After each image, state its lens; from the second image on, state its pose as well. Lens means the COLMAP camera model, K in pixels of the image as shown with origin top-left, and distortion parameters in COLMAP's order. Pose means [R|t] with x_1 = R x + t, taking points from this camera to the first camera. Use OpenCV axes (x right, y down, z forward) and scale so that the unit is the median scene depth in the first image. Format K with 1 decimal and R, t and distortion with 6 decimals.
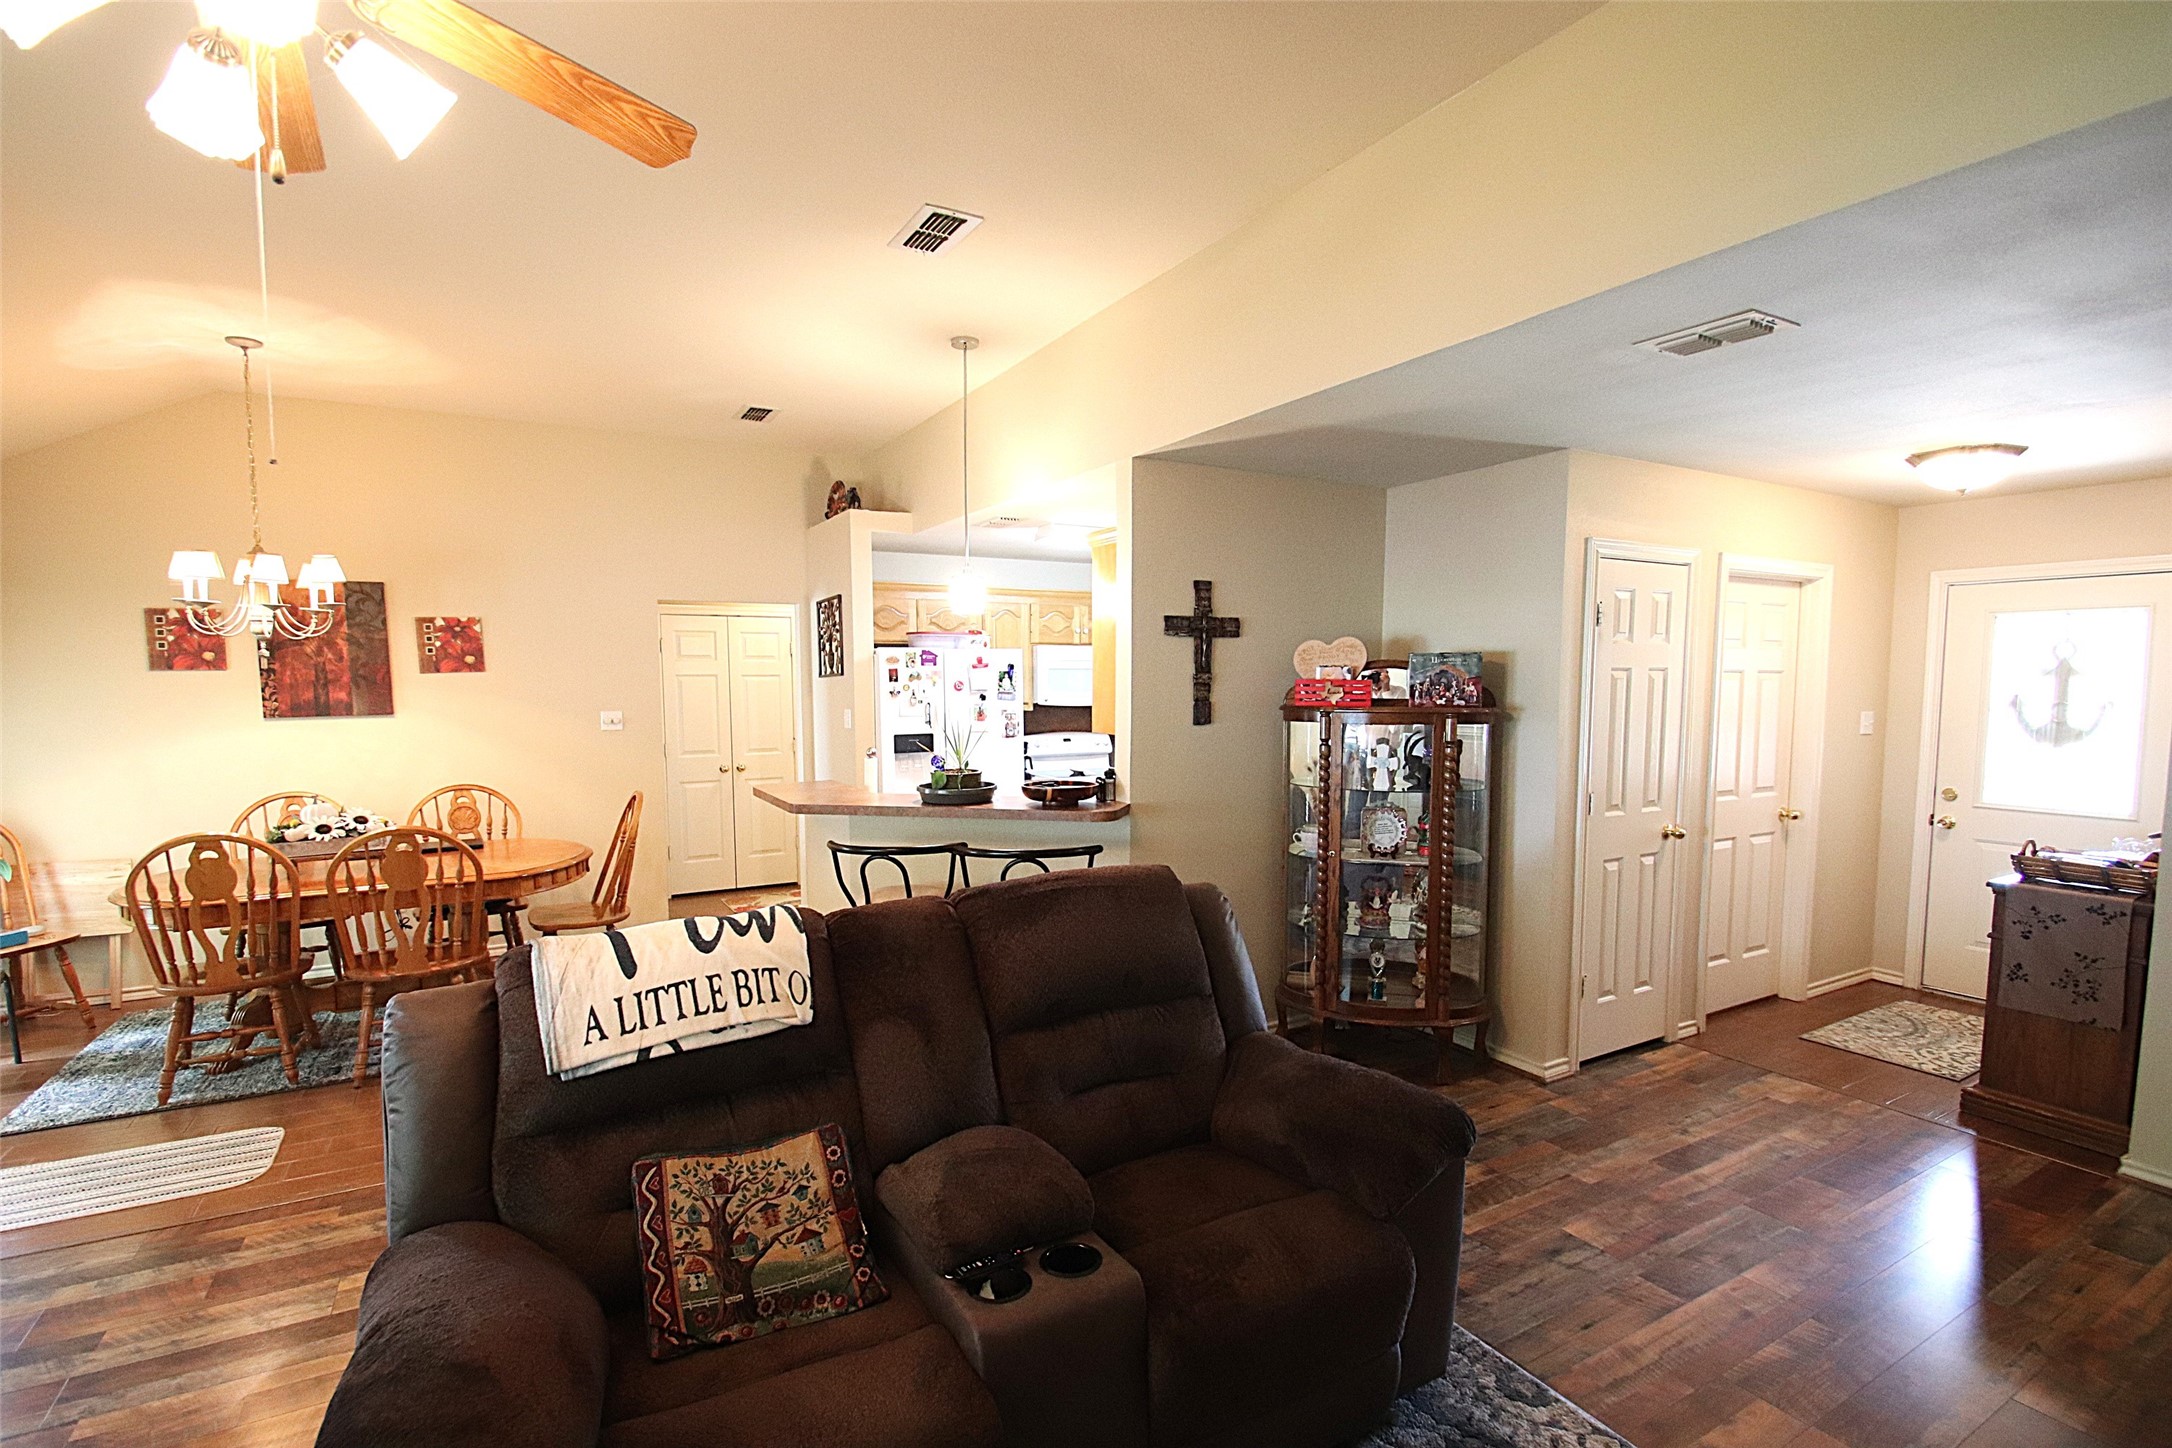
lens RADIAL K [[1007.5, 0, 1094.4], [0, 1007.5, 760.0], [0, 0, 1]] dist [0.013016, -0.016097]
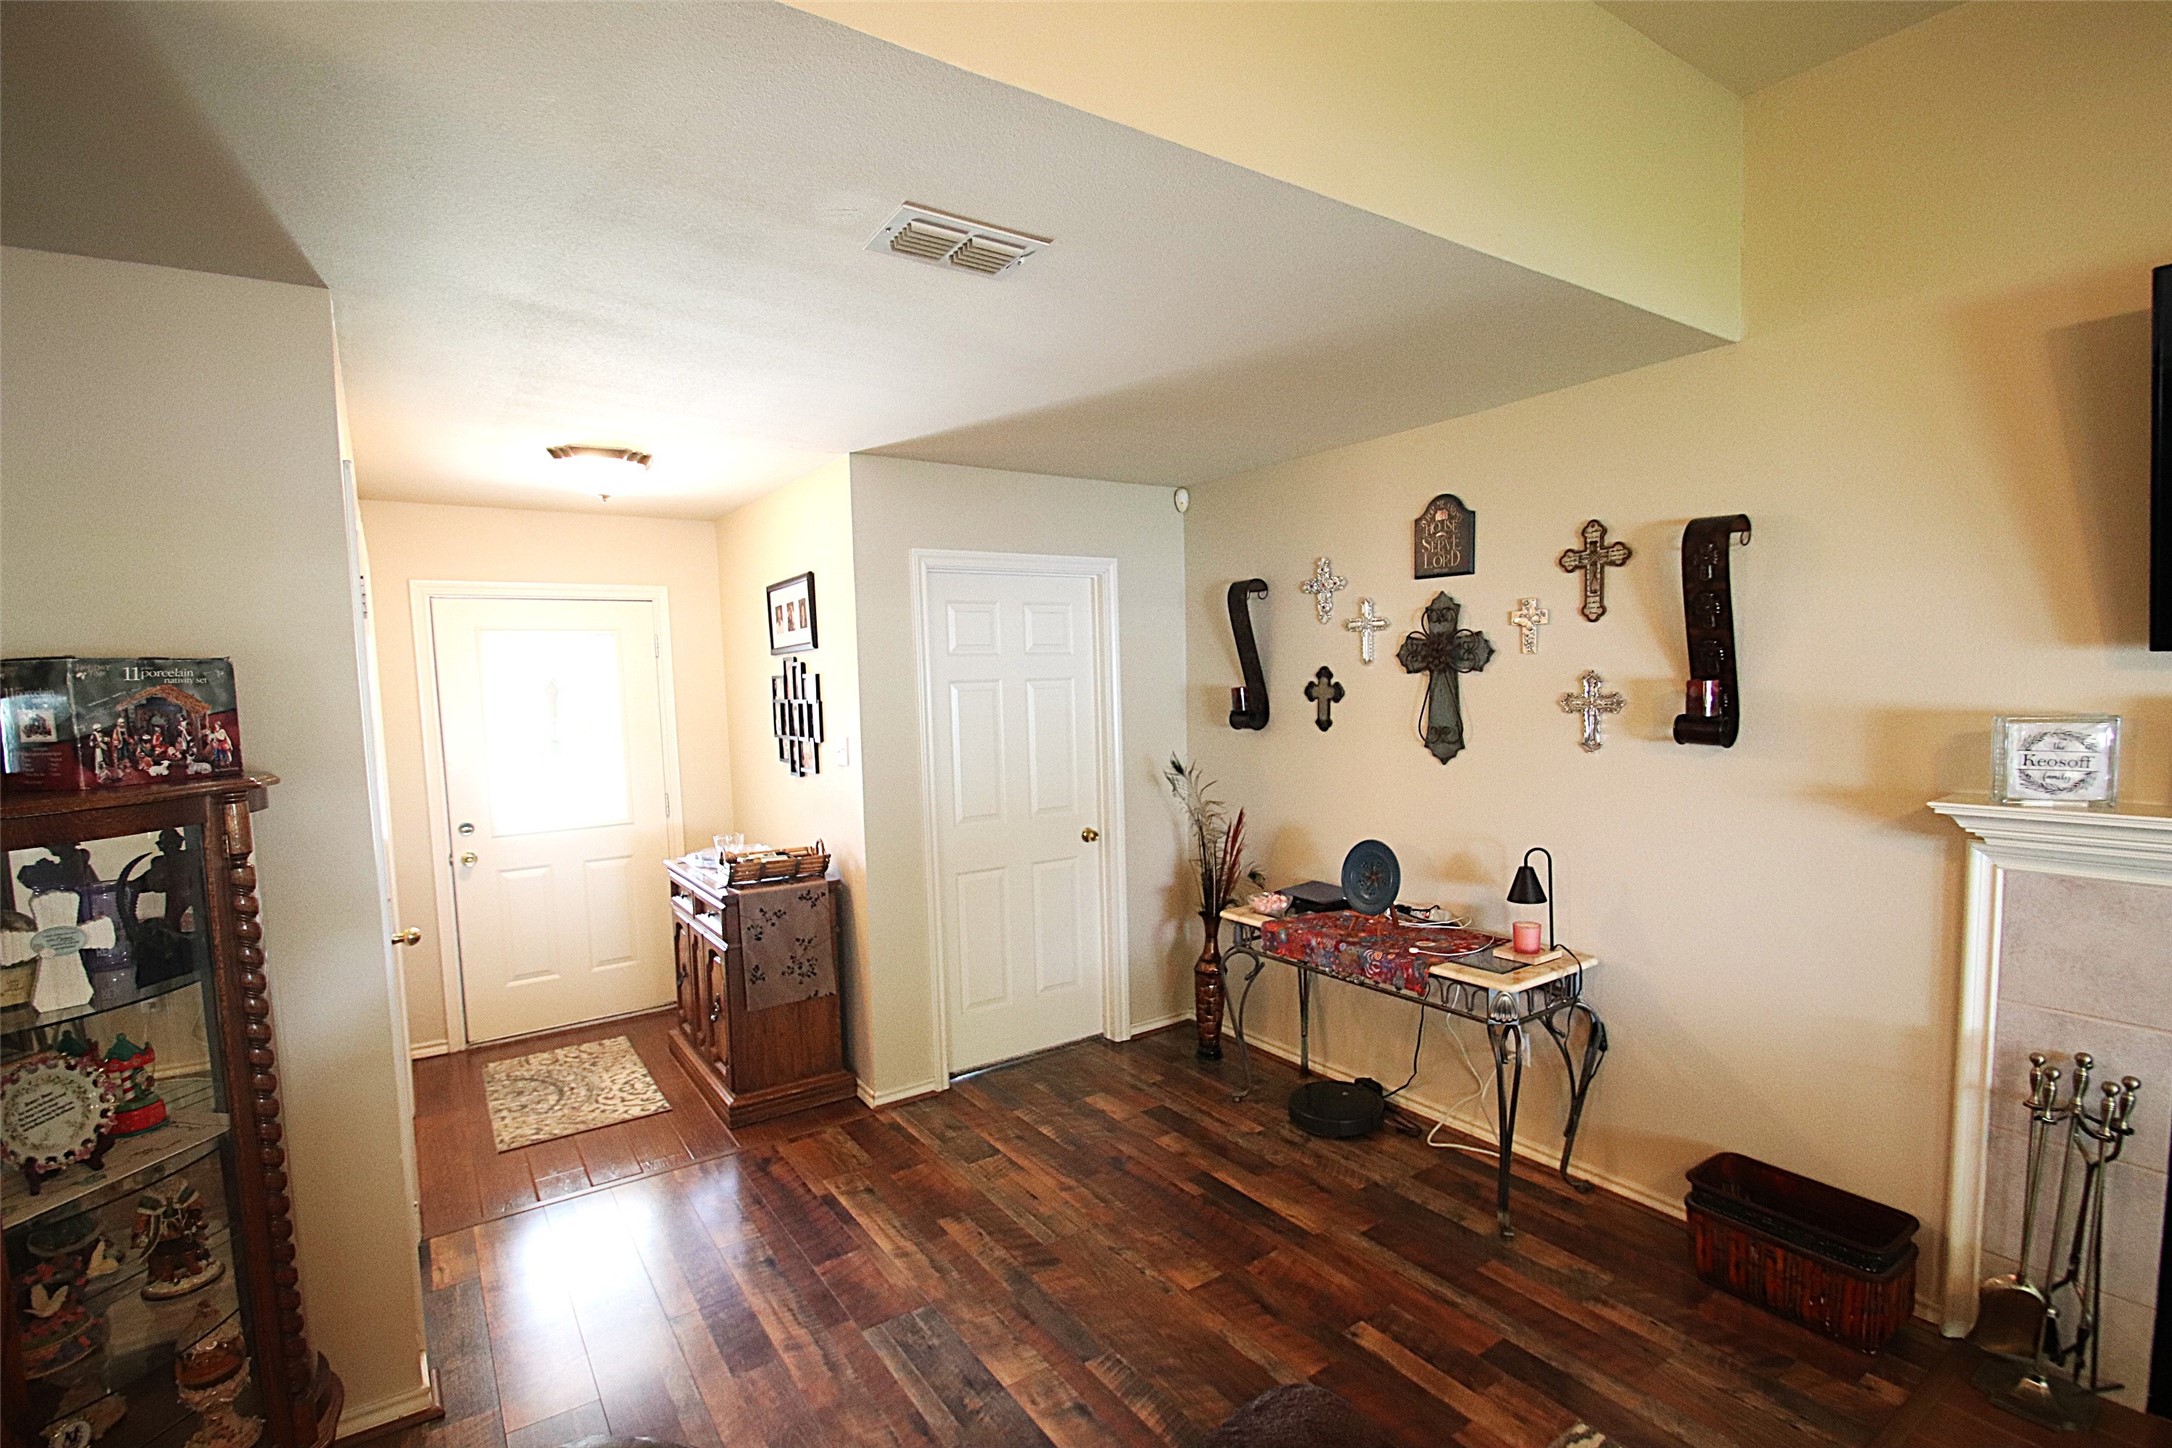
lens RADIAL K [[1007.5, 0, 1094.3], [0, 1007.5, 760.3], [0, 0, 1]] dist [0.013016, -0.016097]
pose [[-0.076925, -0.078501, 0.993942, -0.110255], [0.108919, 0.990268, 0.086640, -0.051264], [-0.991070, 0.114924, -0.067626, 0.579770]]
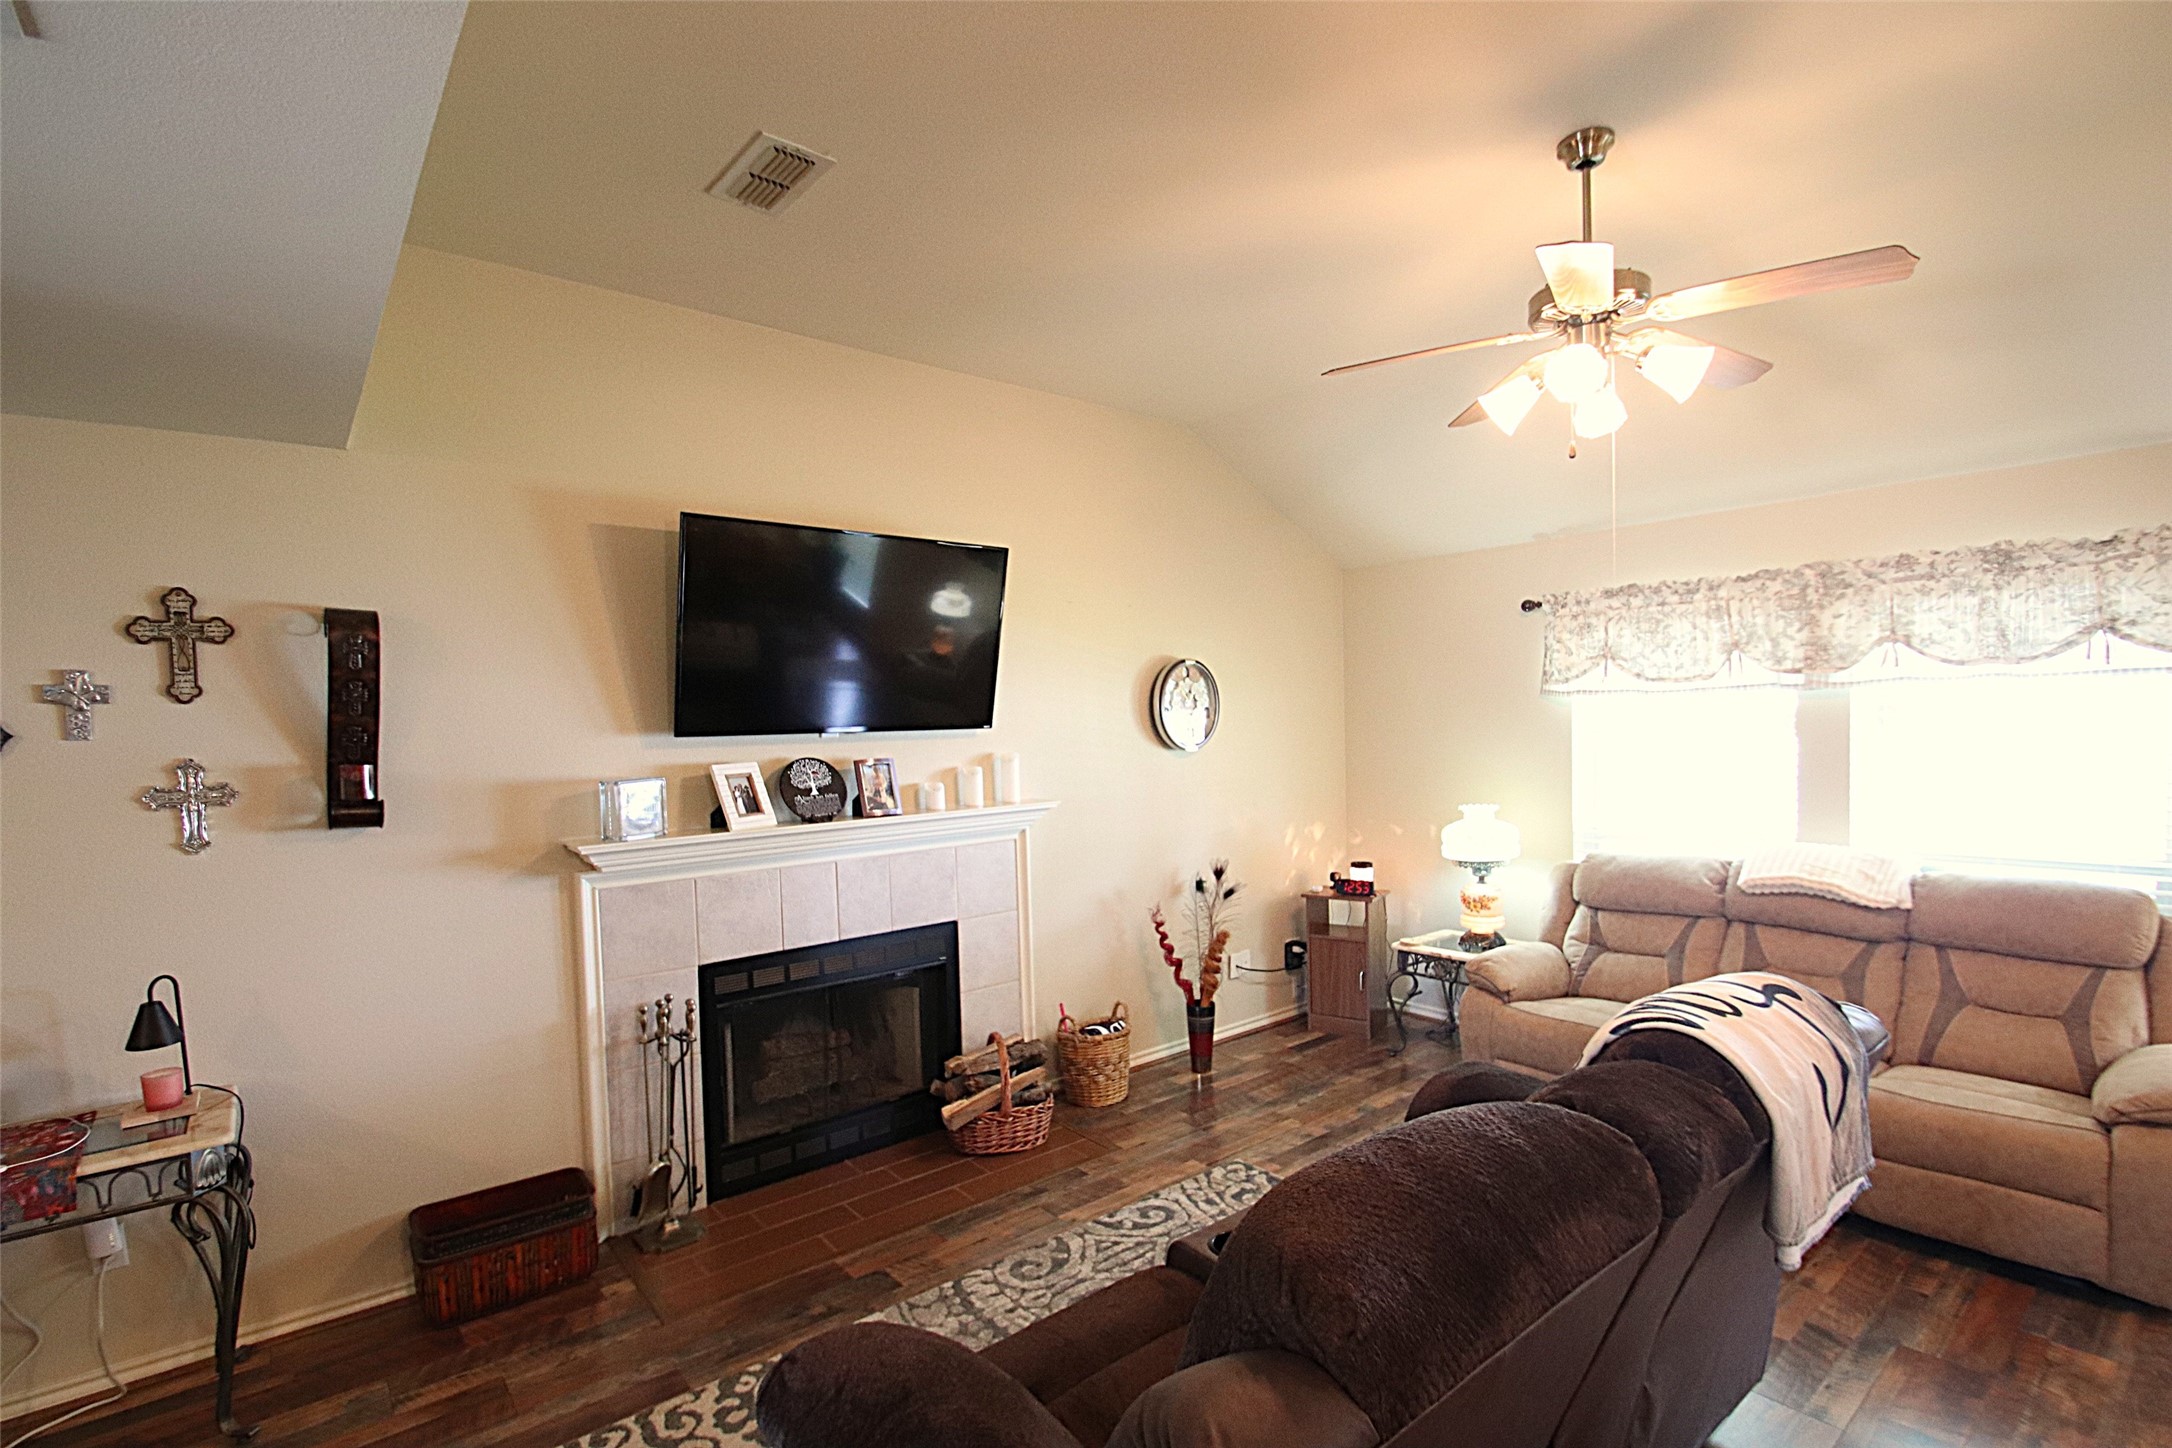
lens RADIAL K [[1007.5, 0, 1092.9], [0, 1007.5, 763.3], [0, 0, 1]] dist [0.013016, -0.016097]
pose [[-0.986780, 0.036882, -0.157814, 0.123169], [0.016964, 0.991918, 0.125742, -0.079344], [0.161176, 0.121402, -0.979430, 0.865075]]
